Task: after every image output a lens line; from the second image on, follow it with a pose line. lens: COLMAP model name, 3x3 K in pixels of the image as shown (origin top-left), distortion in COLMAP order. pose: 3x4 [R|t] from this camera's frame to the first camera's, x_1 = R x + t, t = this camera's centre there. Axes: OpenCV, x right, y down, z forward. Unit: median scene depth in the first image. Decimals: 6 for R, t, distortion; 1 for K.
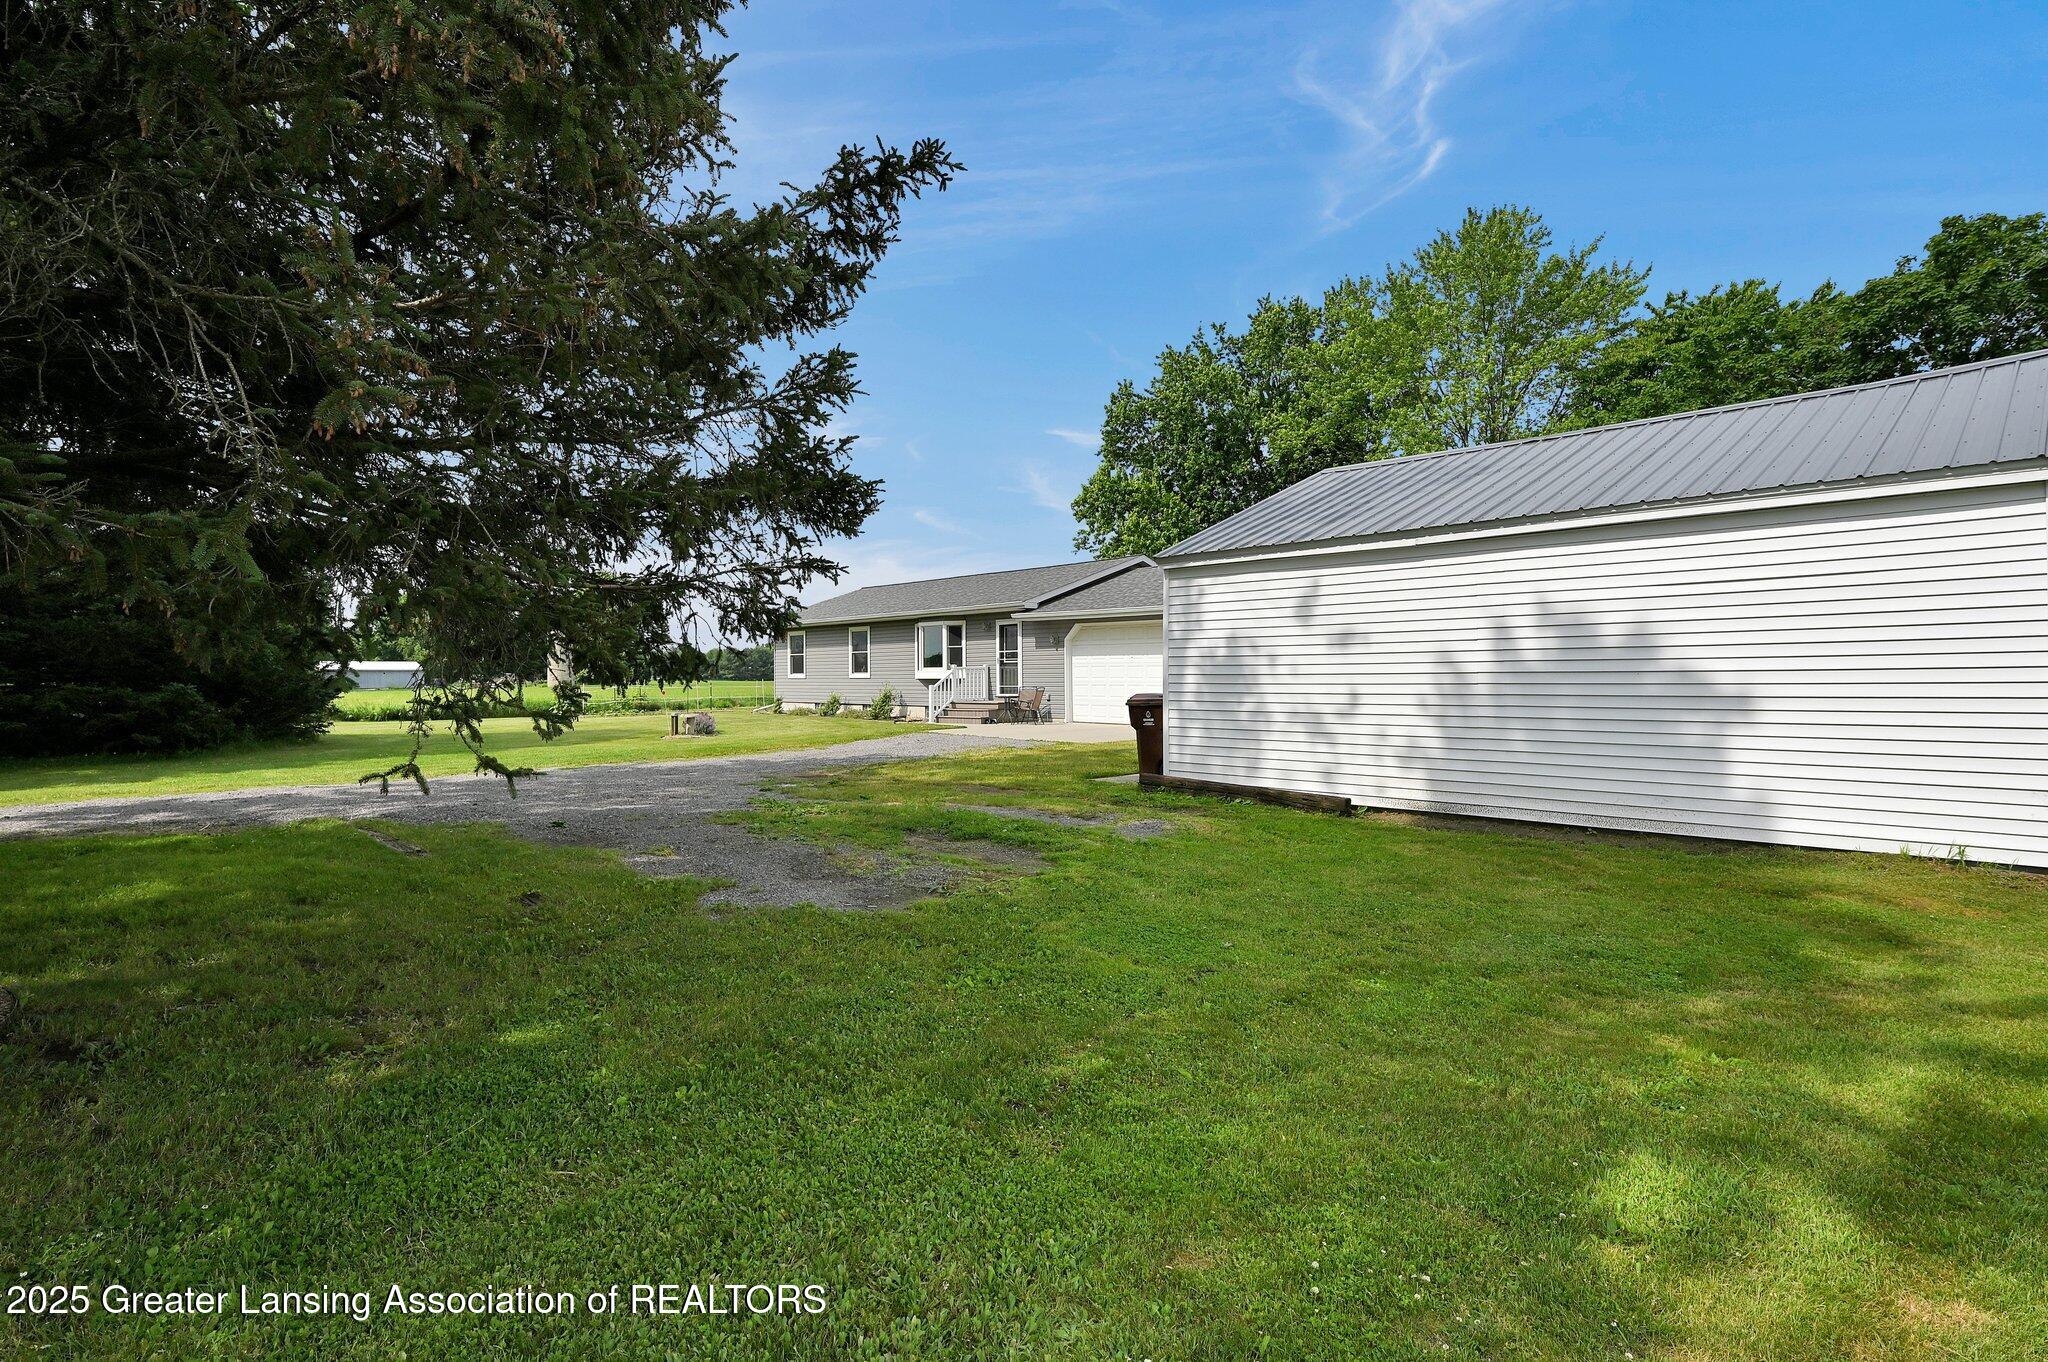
lens RADIAL K [[1019.1, 0, 1022.4], [0, 1019.1, 671.5], [0, 0, 1]] dist [-0.002414, -0.000191]
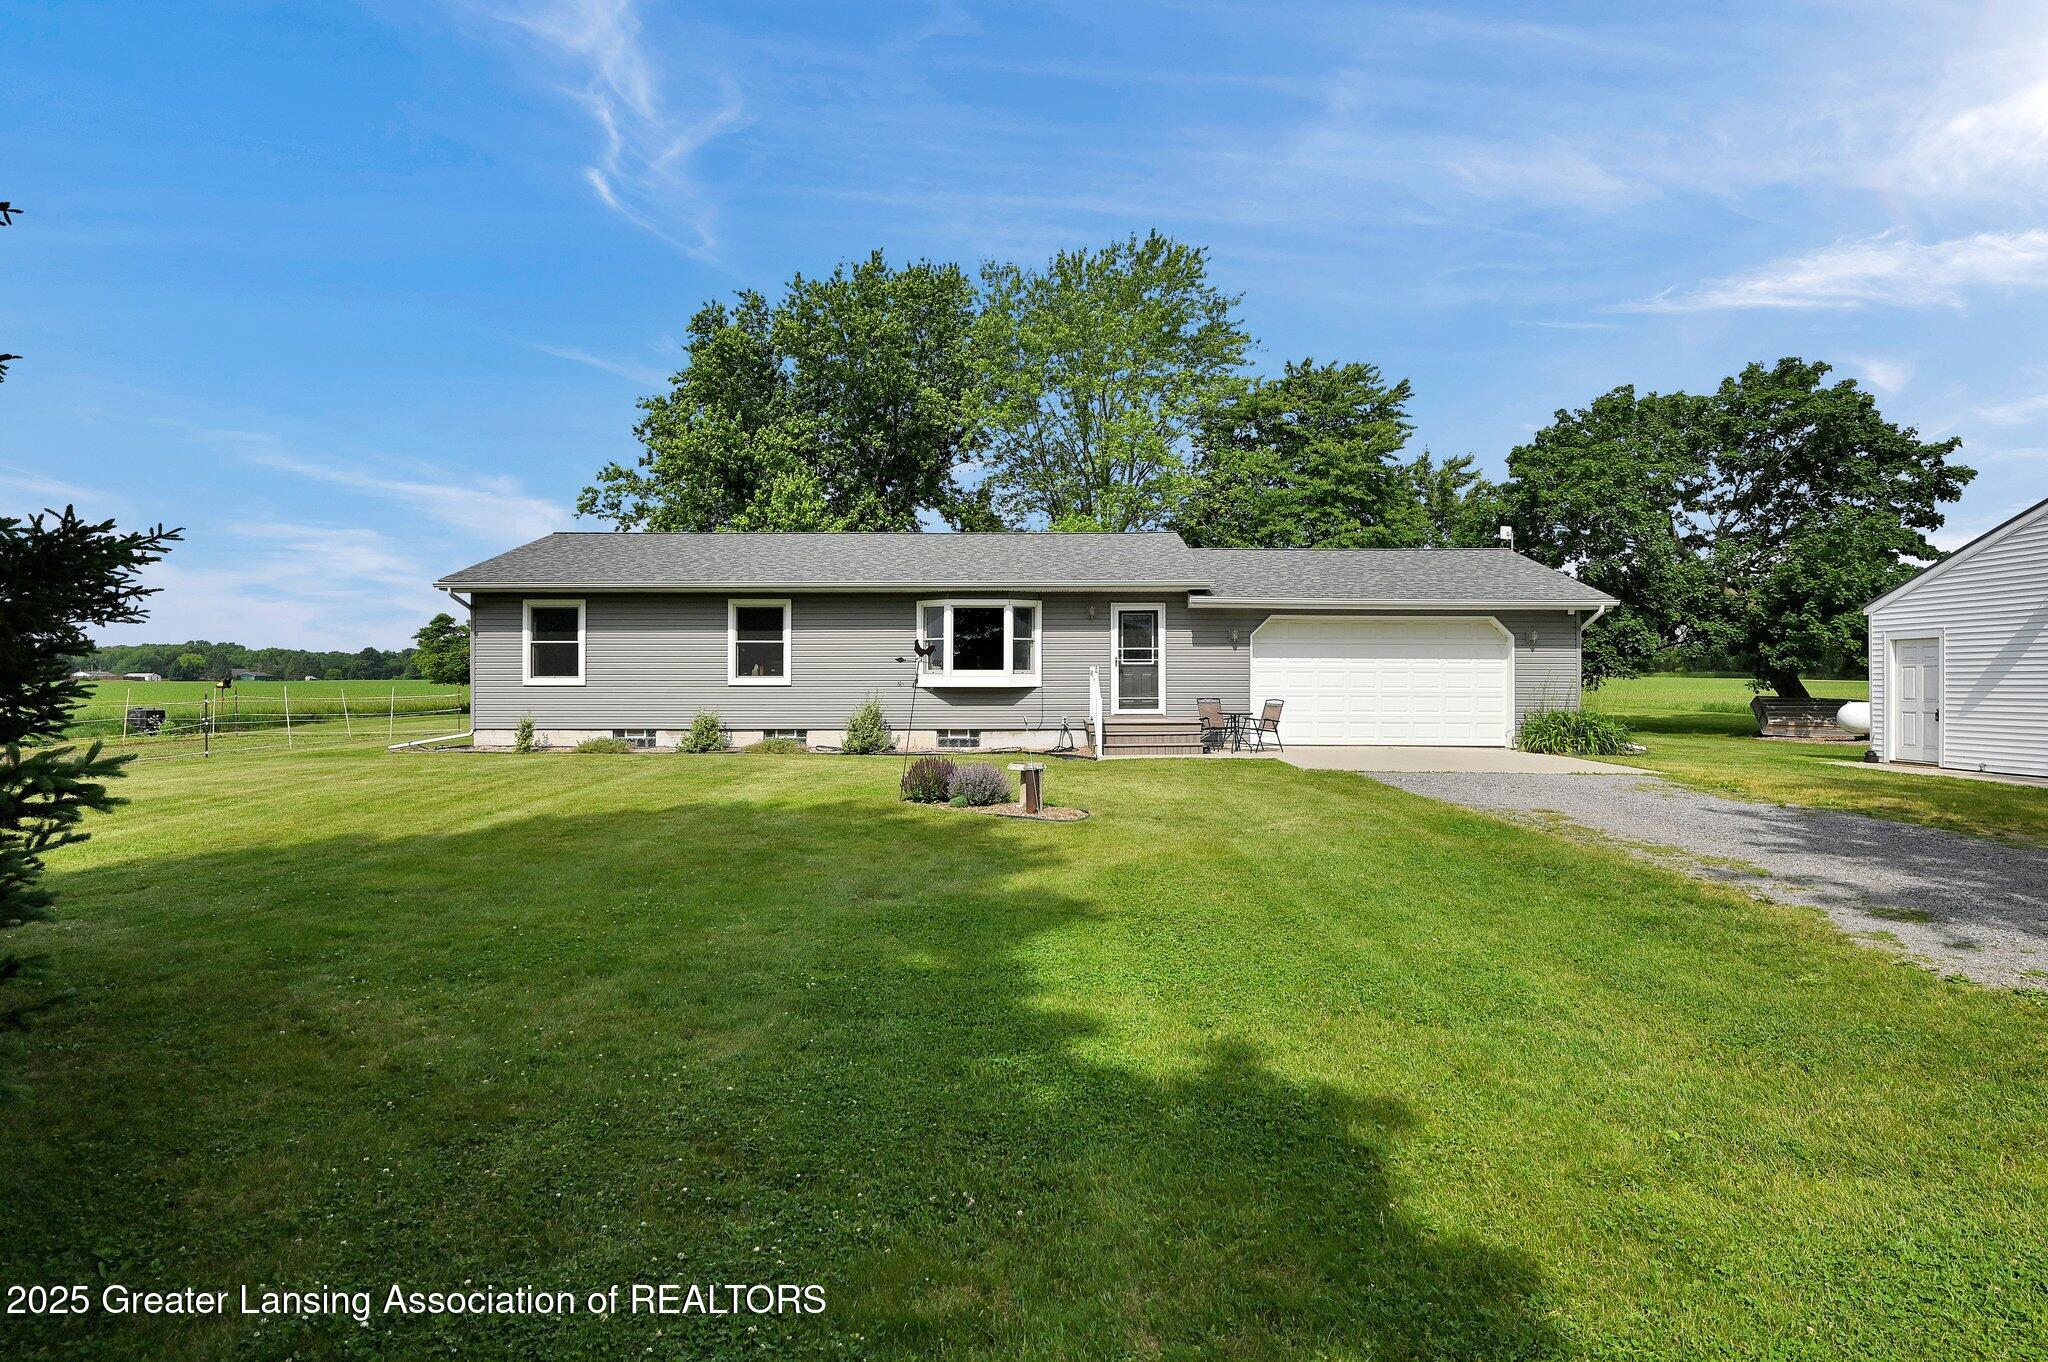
lens RADIAL K [[1024.8, 0, 1031.2], [0, 1024.8, 679.0], [0, 0, 1]] dist [-0.001840, 0.000295]
pose [[0.686326, 0.009474, 0.727232, -0.529145], [-0.007333, 0.999954, -0.006106, 0.005288], [-0.727257, -0.001142, 0.686364, 0.519683]]
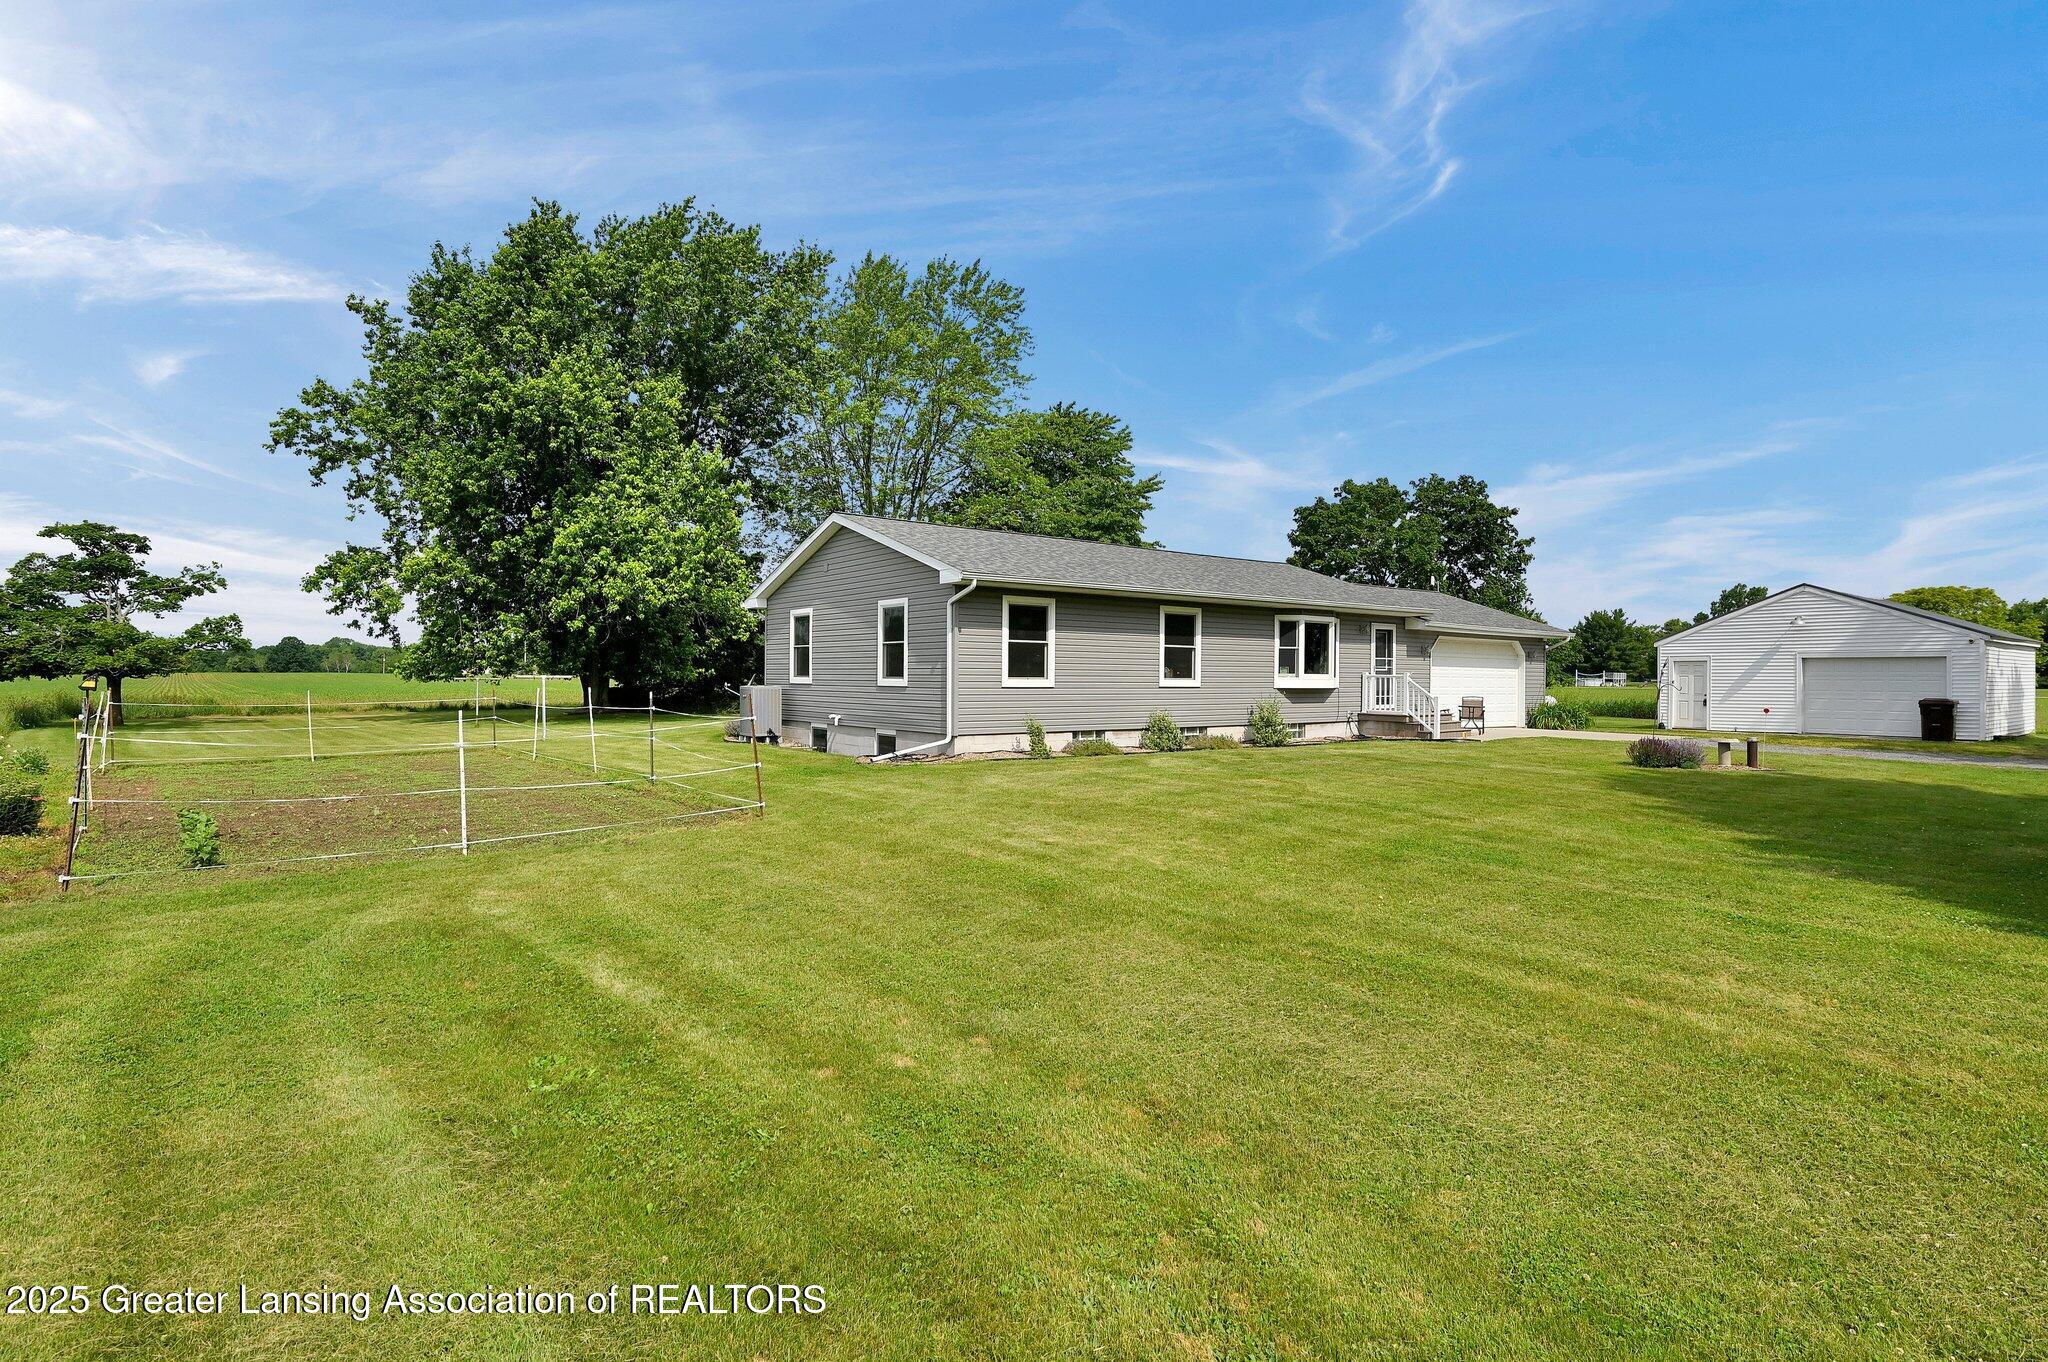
lens RADIAL K [[1016.1, 0, 1028.4], [0, 1016.1, 678.1], [0, 0, 1]] dist [-0.003258, 0.000033]
pose [[0.087154, 0.003323, 0.996189, -0.875153], [-0.012061, 0.999925, -0.002280, 0.003516], [-0.996122, -0.011816, 0.087187, 1.134132]]
